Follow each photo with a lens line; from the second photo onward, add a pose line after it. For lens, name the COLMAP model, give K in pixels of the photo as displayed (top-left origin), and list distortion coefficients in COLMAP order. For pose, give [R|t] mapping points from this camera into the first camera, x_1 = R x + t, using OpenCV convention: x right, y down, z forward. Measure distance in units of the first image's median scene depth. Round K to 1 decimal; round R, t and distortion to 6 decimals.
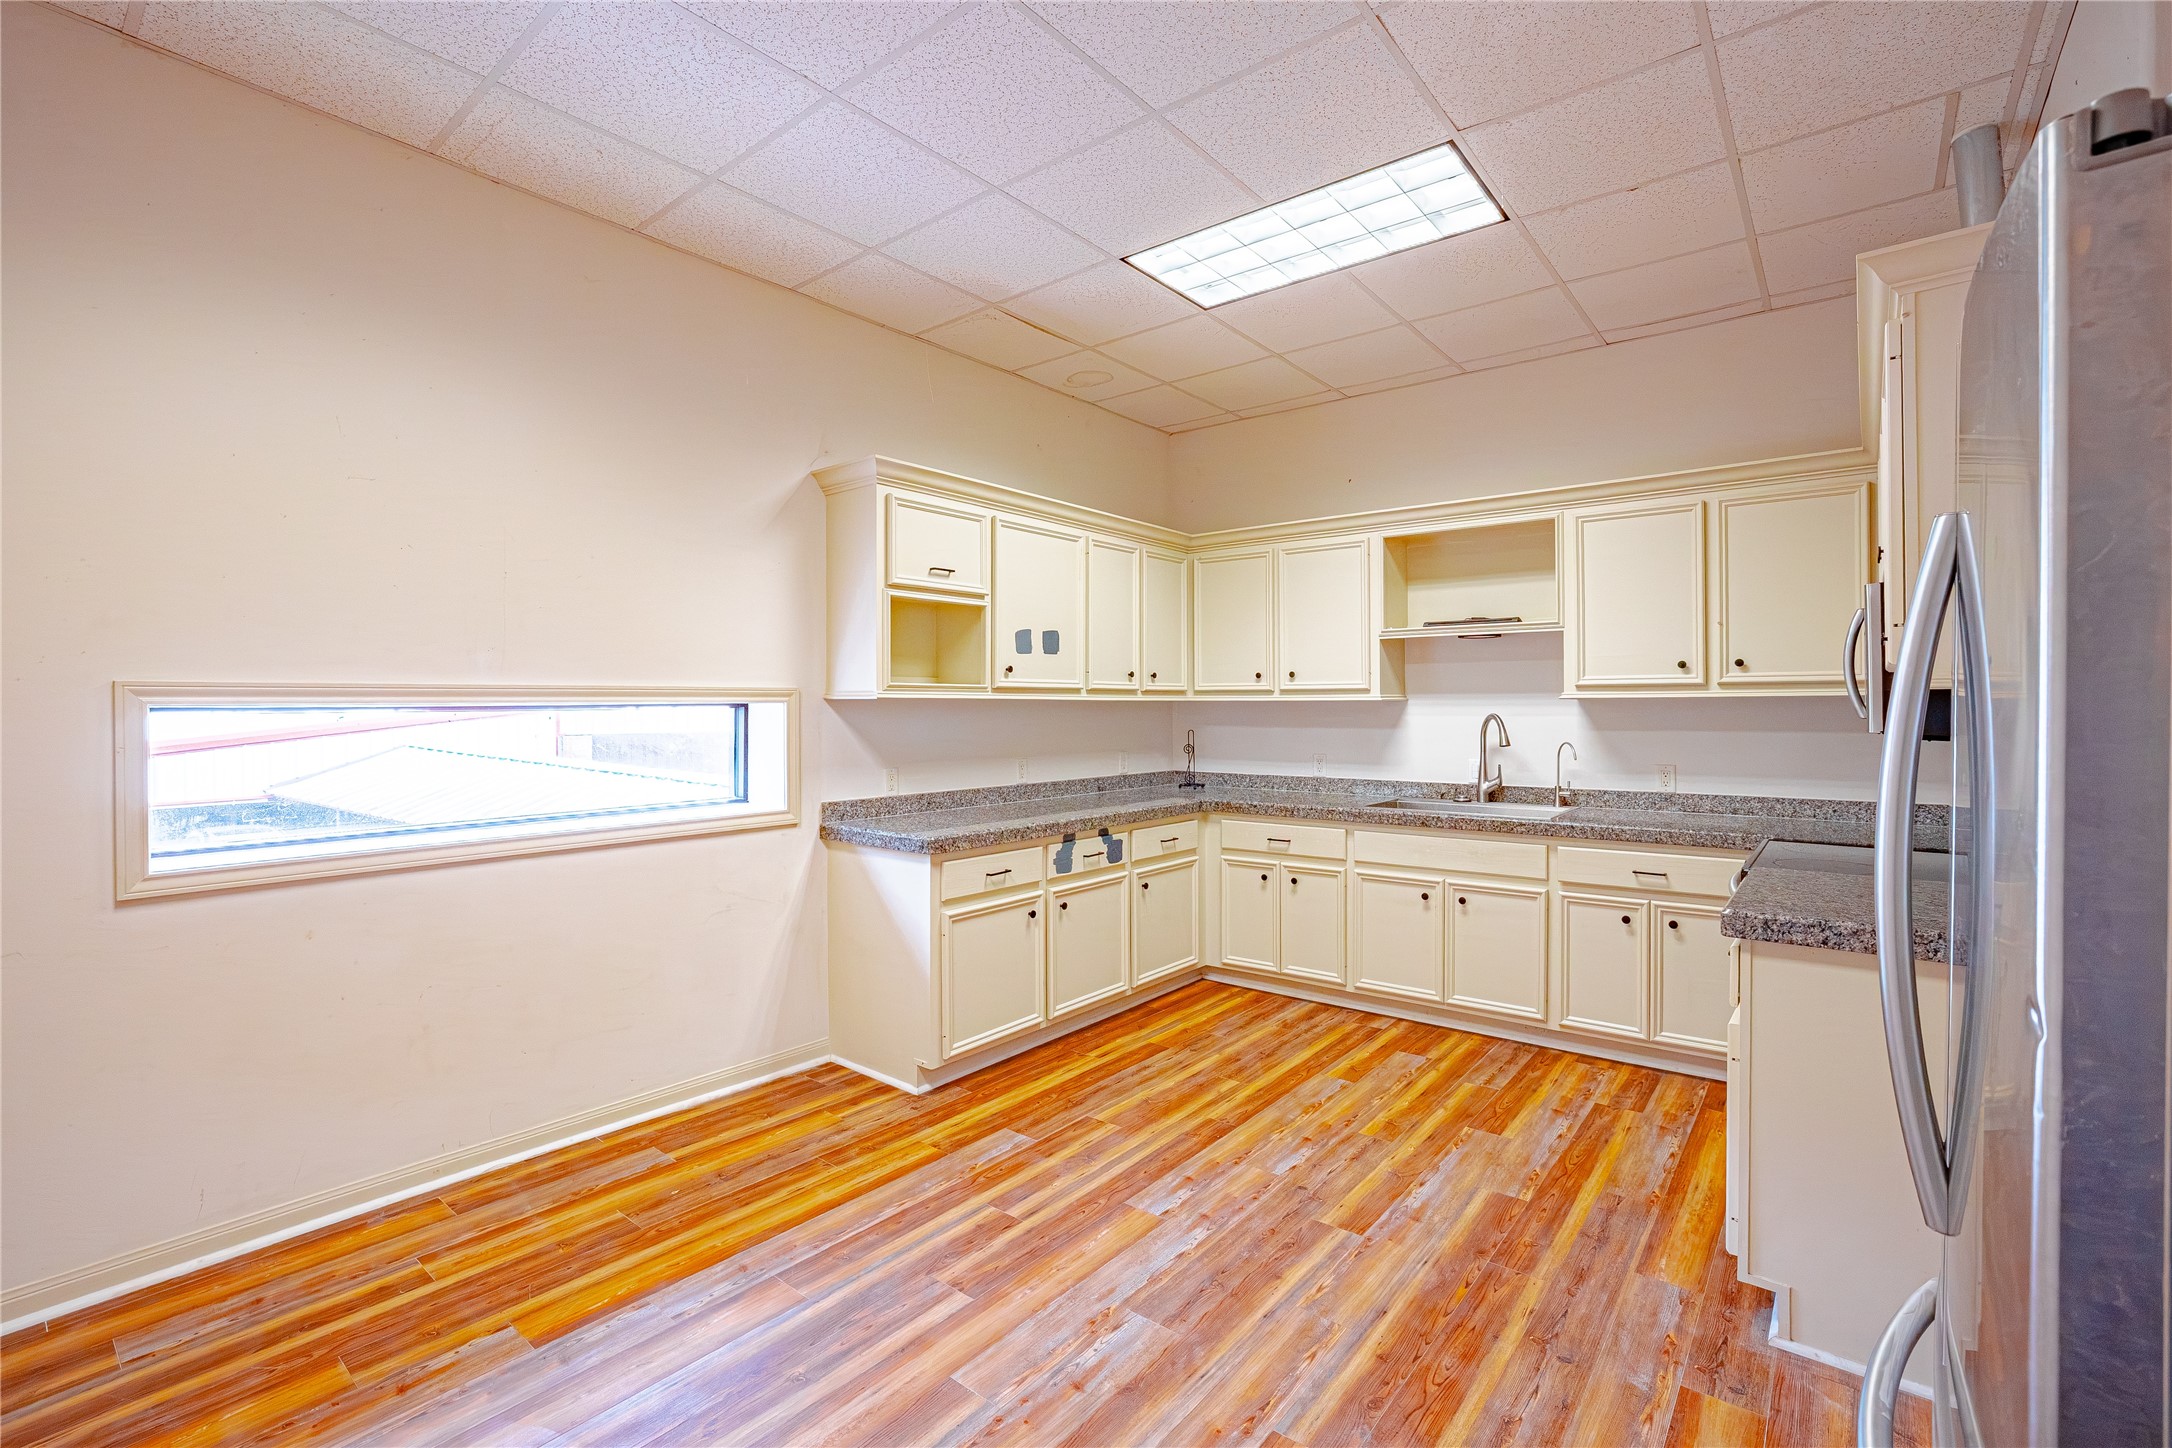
lens RADIAL K [[932.7, 0, 1085.5], [0, 932.7, 706.7], [0, 0, 1]] dist [-0.025374, 0.003239]
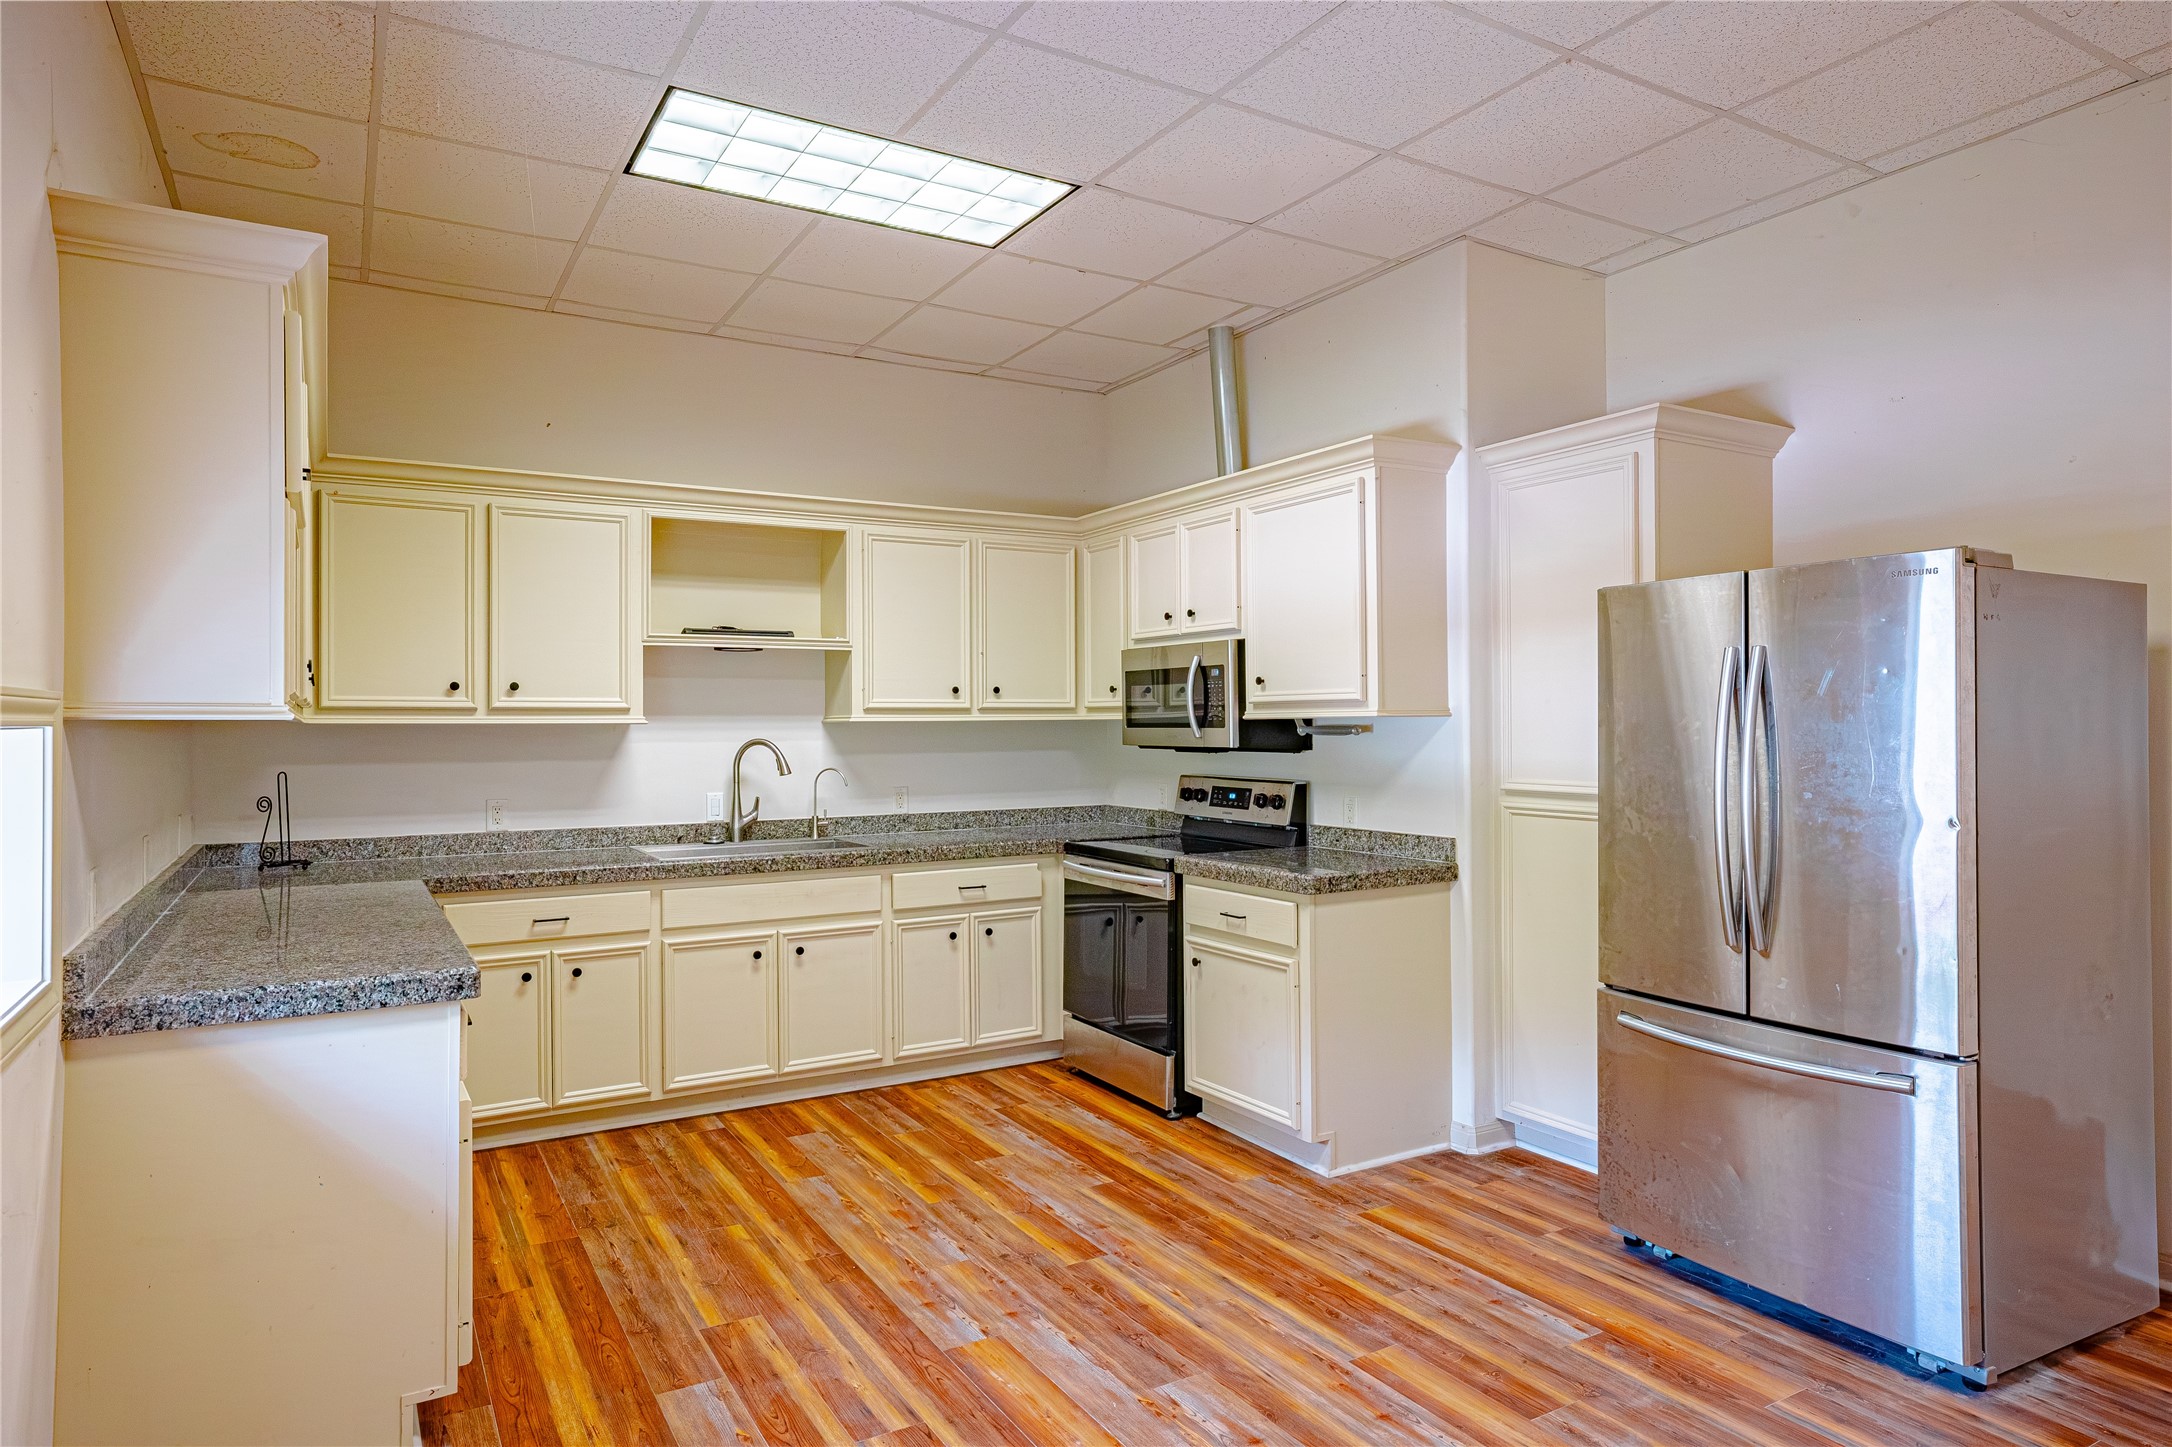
lens RADIAL K [[1223.2, 0, 1082.1], [0, 1223.2, 712.0], [0, 0, 1]] dist [-0.028440, 0.006576]
pose [[0.379808, 0.010978, 0.925000, -0.621005], [0.007326, 0.999863, -0.014875, 0.002161], [-0.925036, 0.012427, 0.379675, 0.341989]]
